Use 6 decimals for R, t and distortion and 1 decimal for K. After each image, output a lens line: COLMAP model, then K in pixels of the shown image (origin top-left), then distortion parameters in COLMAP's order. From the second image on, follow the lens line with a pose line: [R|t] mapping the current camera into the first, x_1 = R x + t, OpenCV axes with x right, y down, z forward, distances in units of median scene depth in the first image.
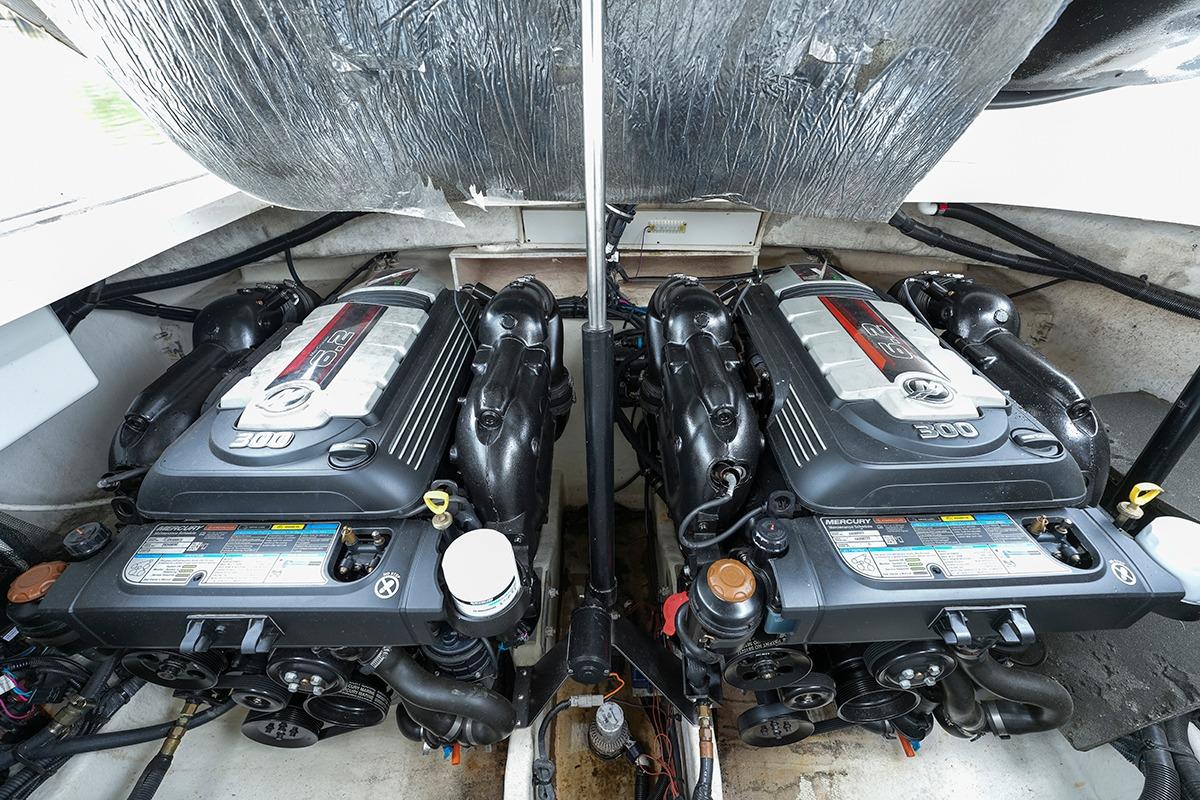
lens RADIAL K [[483.4, 0, 600.0], [0, 483.4, 400.0], [0, 0, 1]] dist [-0.021016, 0.000436]
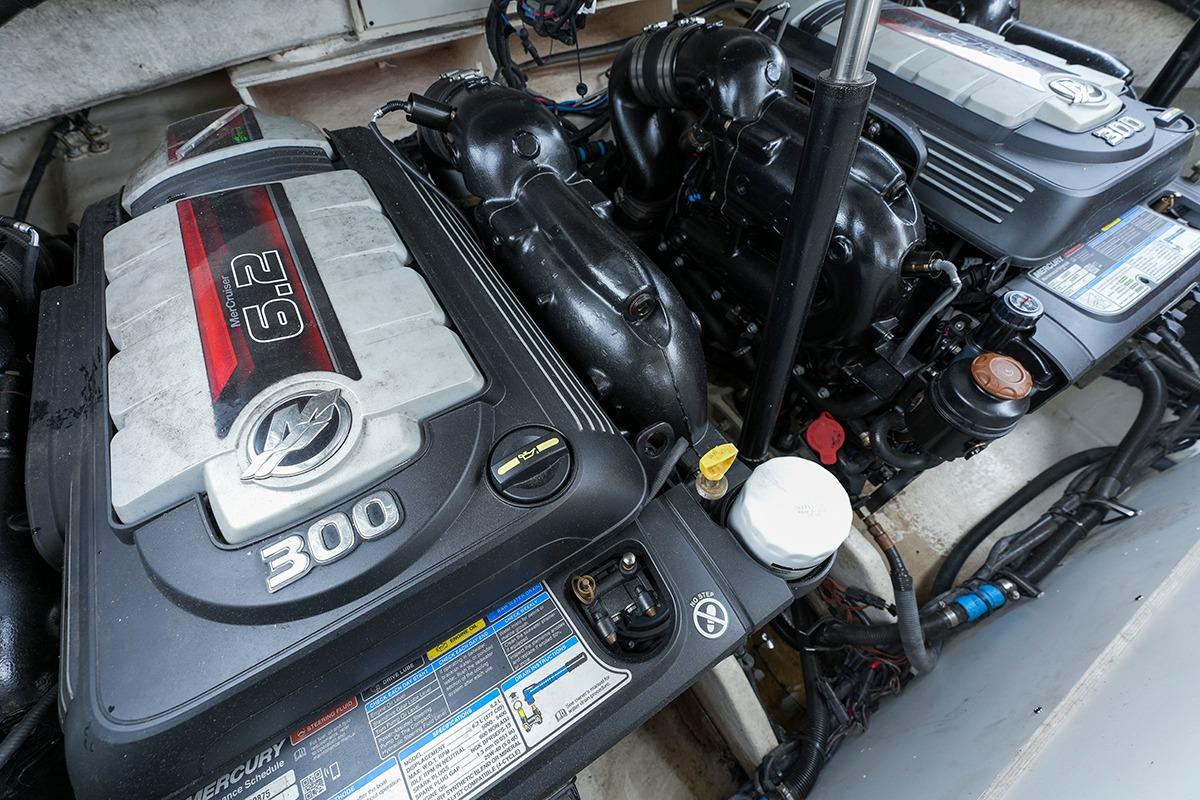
lens RADIAL K [[483.4, 0, 600.0], [0, 483.4, 400.0], [0, 0, 1]] dist [-0.021016, 0.000436]
pose [[0.844171, -0.429180, 0.321217, -0.489838], [0.305244, 0.877406, 0.370116, -0.093273], [-0.440684, -0.214391, 0.871685, 0.451526]]
